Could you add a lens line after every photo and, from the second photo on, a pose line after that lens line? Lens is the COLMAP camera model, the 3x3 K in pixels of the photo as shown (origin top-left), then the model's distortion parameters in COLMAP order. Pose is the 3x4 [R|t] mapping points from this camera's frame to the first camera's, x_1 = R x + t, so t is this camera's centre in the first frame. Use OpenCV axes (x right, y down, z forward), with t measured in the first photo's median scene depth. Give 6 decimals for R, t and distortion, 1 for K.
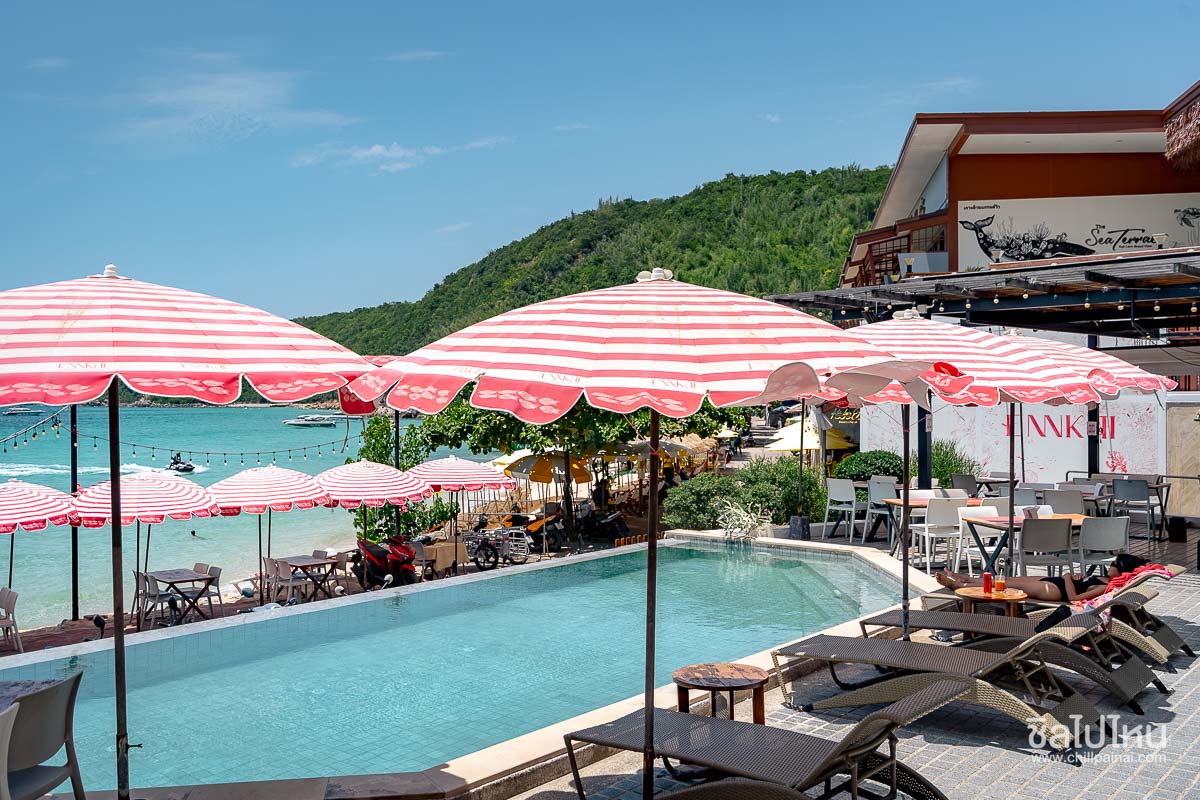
lens RADIAL K [[1080.4, 0, 601.2], [0, 1080.4, 395.3], [0, 0, 1]] dist [-0.005486, 0.023059]
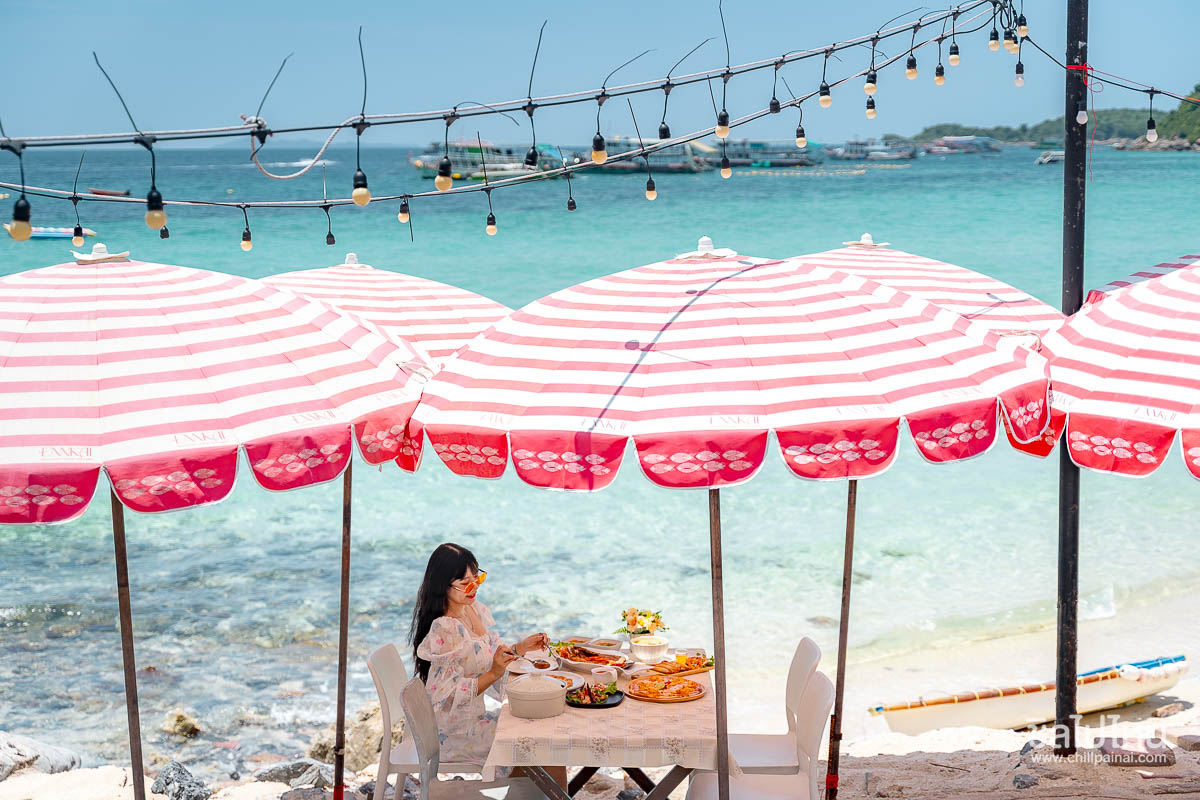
lens RADIAL K [[1892.0, 0, 600.7], [0, 1892.0, 399.6], [0, 0, 1]] dist [-0.031603, 0.000000]
pose [[0.741115, 0.083649, -0.666146, -0.247512], [0.014208, 0.990032, 0.140126, 0.046070], [0.671228, -0.113314, 0.732539, 0.547777]]
